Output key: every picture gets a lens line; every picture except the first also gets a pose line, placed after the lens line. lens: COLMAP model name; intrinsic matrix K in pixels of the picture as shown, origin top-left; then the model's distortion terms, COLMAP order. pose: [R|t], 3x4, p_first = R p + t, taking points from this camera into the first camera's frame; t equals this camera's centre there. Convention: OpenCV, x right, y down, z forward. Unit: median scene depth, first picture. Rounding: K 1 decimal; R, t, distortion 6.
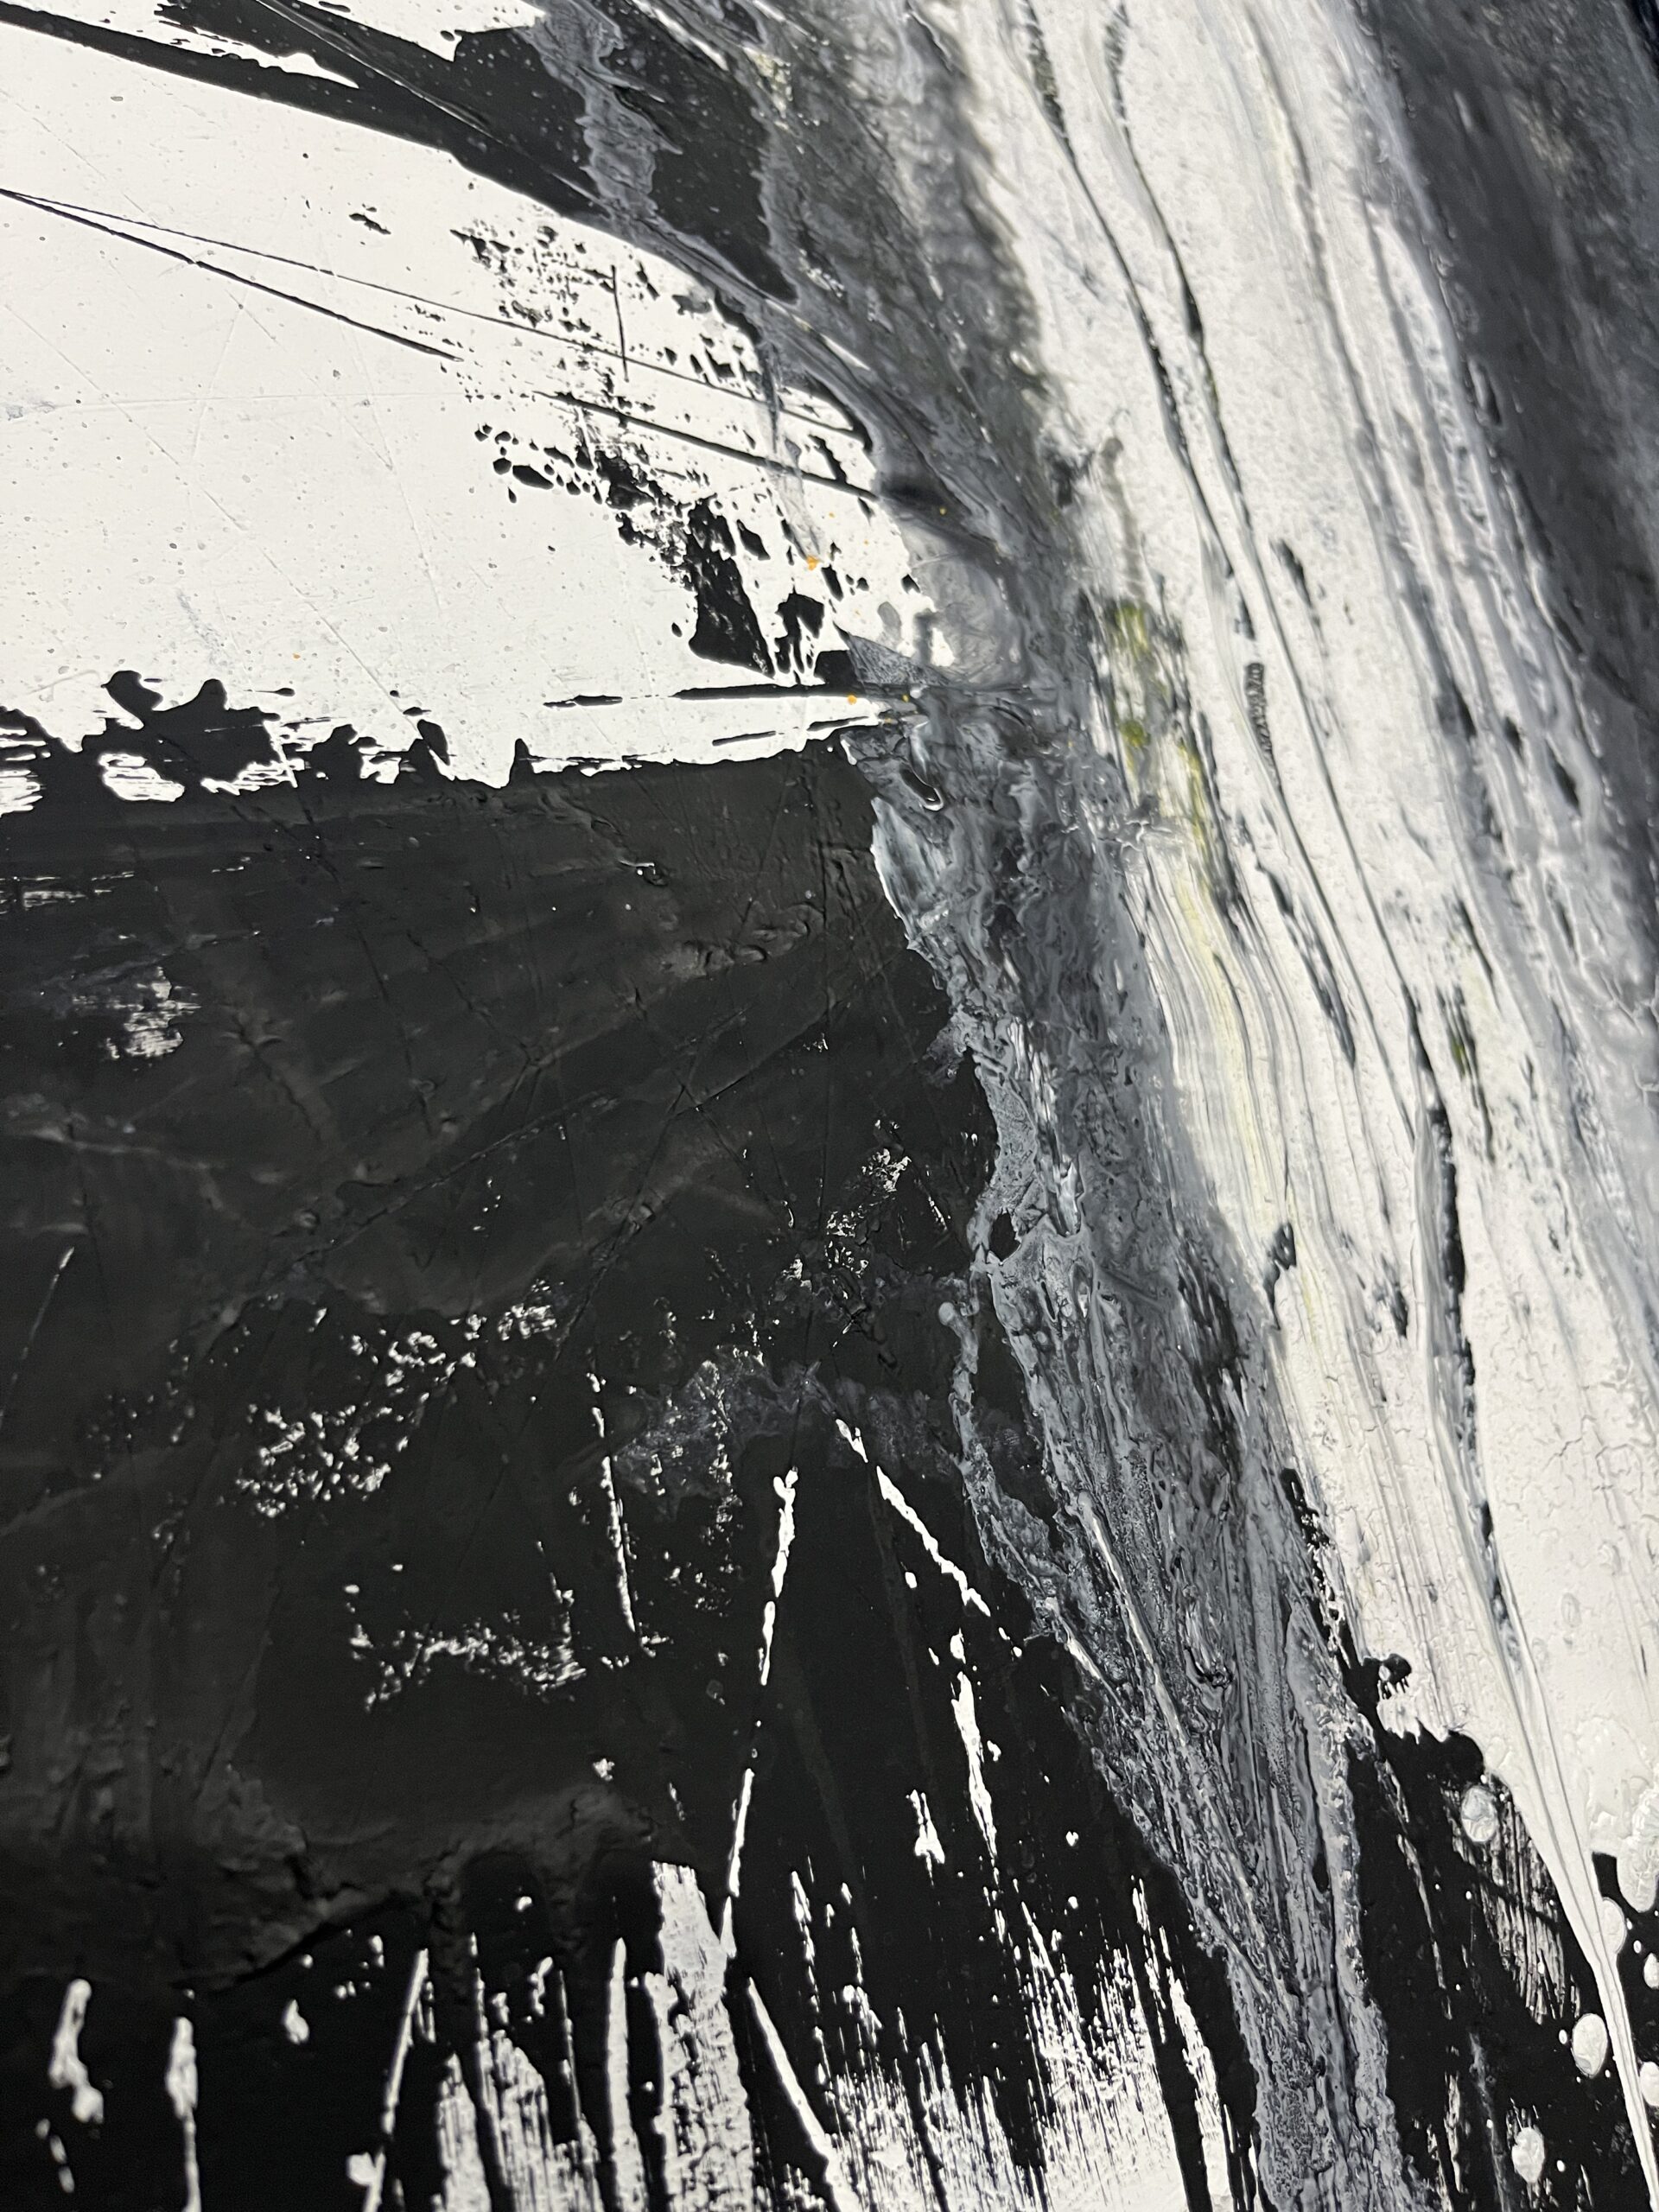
lens RADIAL K [[1733.0, 0, 829.5], [0, 1733.0, 1106.0], [0, 0, 1]] dist [0.022922, -0.044384]
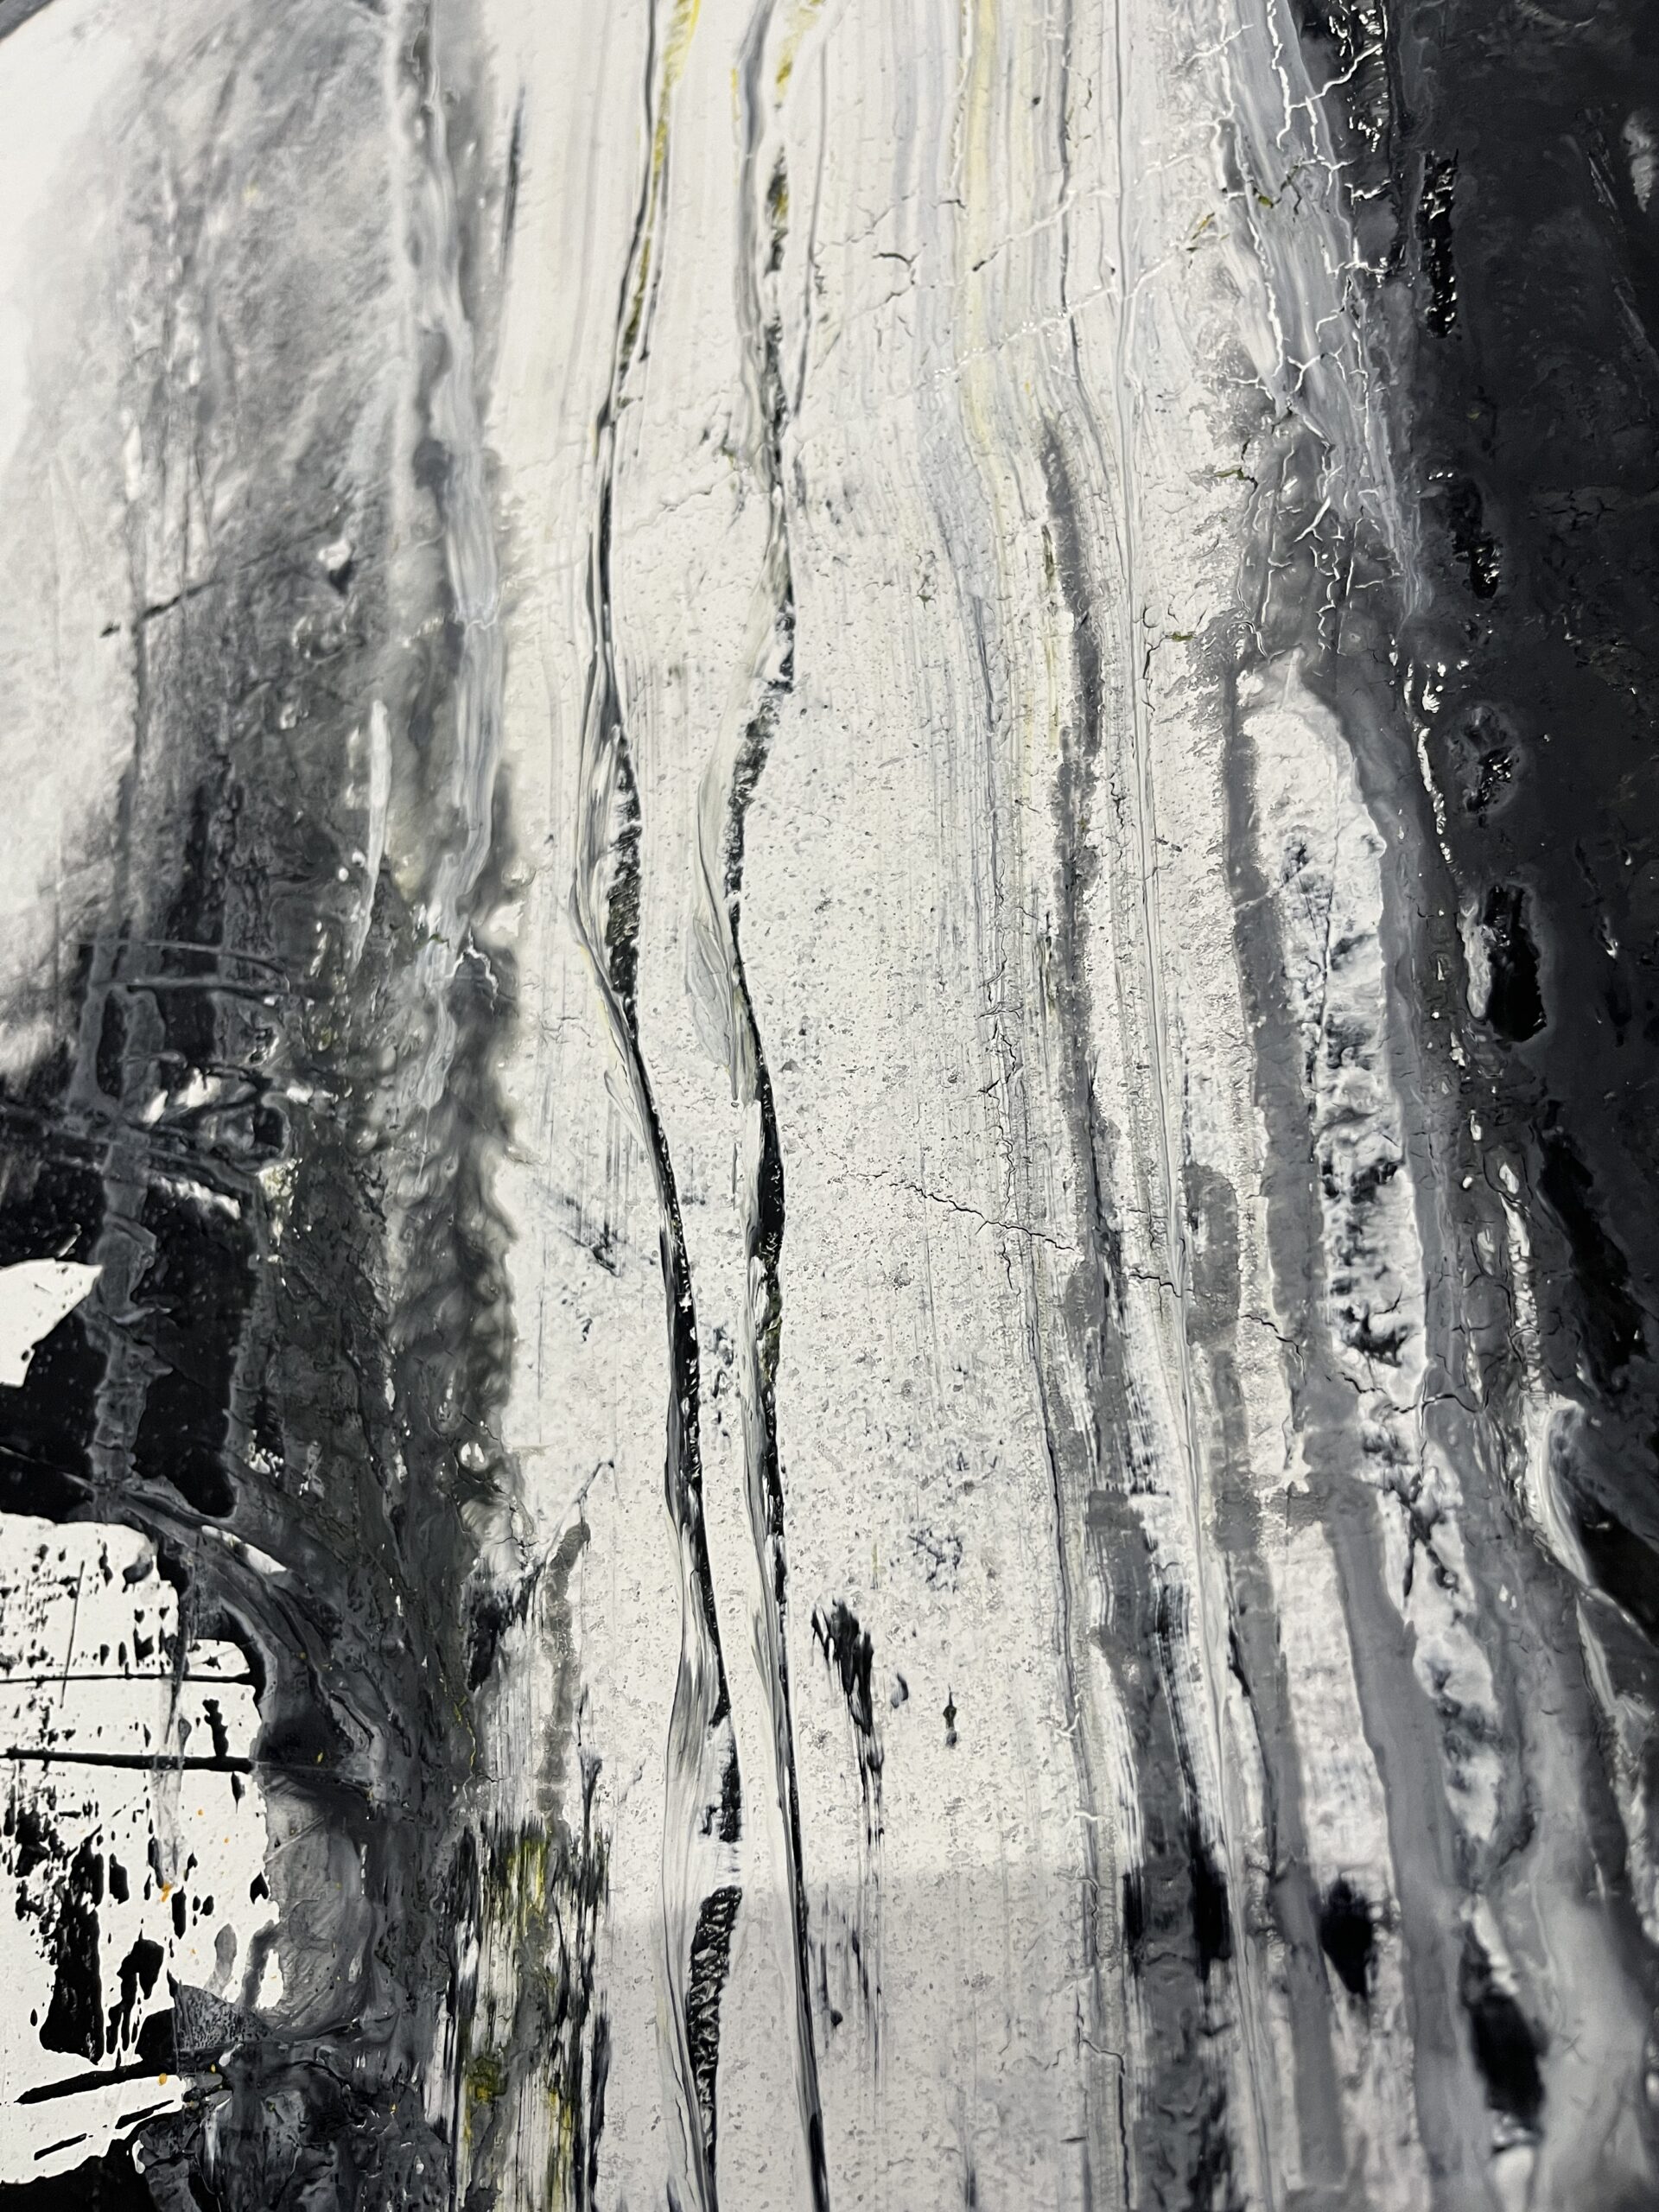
lens RADIAL K [[1709.3, 0, 829.5], [0, 1709.3, 1106.0], [0, 0, 1]] dist [0.056459, -0.112335]
pose [[0.474494, -0.198334, -0.857624, 1.005277], [0.221635, 0.969816, -0.101657, -0.541269], [0.851900, -0.141844, 0.504130, 0.897567]]
